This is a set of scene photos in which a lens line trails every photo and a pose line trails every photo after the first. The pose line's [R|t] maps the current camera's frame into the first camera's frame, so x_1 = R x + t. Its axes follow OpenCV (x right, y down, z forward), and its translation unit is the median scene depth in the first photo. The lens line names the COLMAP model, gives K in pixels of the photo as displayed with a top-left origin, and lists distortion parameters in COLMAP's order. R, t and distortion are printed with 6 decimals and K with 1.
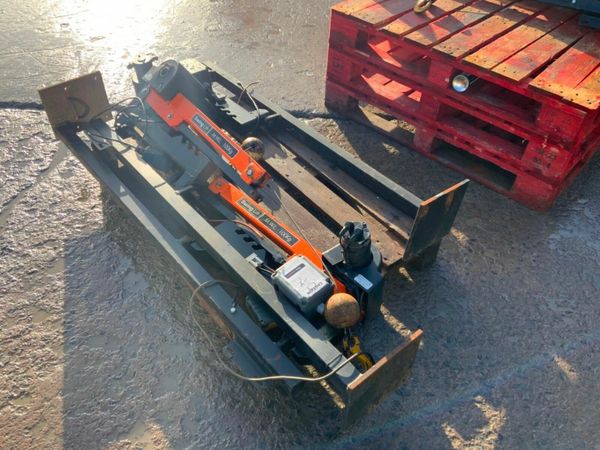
lens RADIAL K [[506.7, 0, 298.3], [0, 506.7, 221.3], [0, 0, 1]] dist [0.080034, -0.180114]
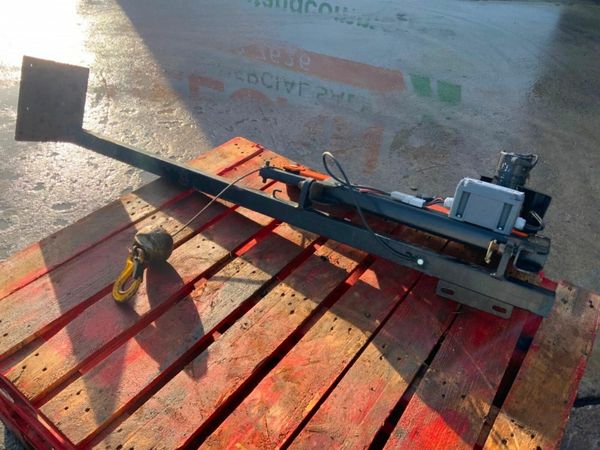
lens RADIAL K [[495.8, 0, 300.0], [0, 495.8, 225.0], [0, 0, 1]] dist [0.085958, -0.172030]
pose [[0.992060, -0.064425, 0.108008, 0.370443], [0.071464, 0.995476, -0.062612, -0.448905], [-0.103486, 0.069834, 0.992176, 0.510980]]
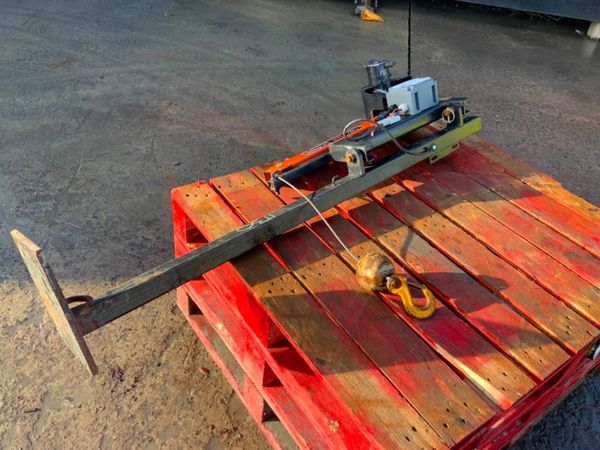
lens RADIAL K [[495.8, 0, 300.0], [0, 495.8, 225.0], [0, 0, 1]] dist [0.085958, -0.172030]
pose [[0.193785, -0.629974, 0.752051, -0.117878], [0.594150, 0.685368, 0.421018, -0.783267], [-0.780662, 0.365244, 0.507113, 0.829001]]
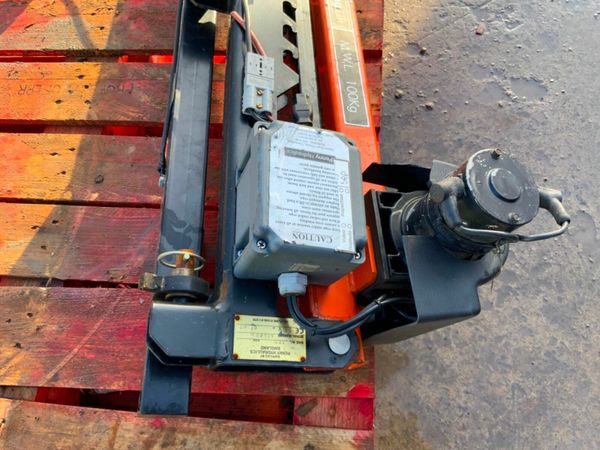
lens RADIAL K [[506.7, 0, 298.3], [0, 506.7, 221.3], [0, 0, 1]] dist [0.080034, -0.180114]
pose [[0.621459, 0.685634, -0.379070, 0.720214], [-0.438452, 0.705356, 0.556985, -0.615739], [0.649268, -0.179940, 0.738967, 0.837233]]
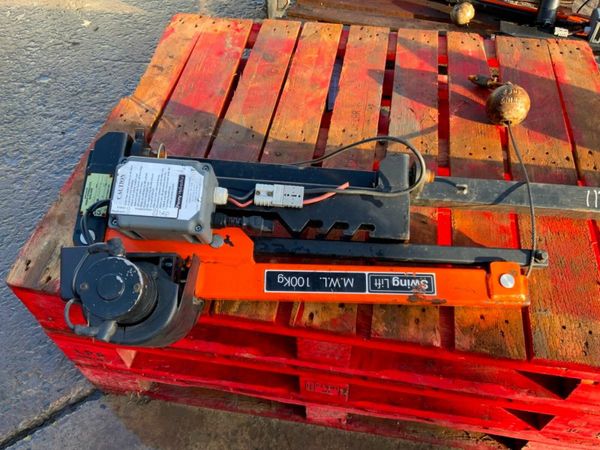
lens RADIAL K [[495.8, 0, 300.0], [0, 495.8, 225.0], [0, 0, 1]] dist [0.085958, -0.172030]
pose [[-0.830115, 0.410616, -0.377232, 0.686801], [-0.392659, 0.049856, 0.918332, -0.849577], [0.395889, 0.910444, 0.119846, 1.023937]]
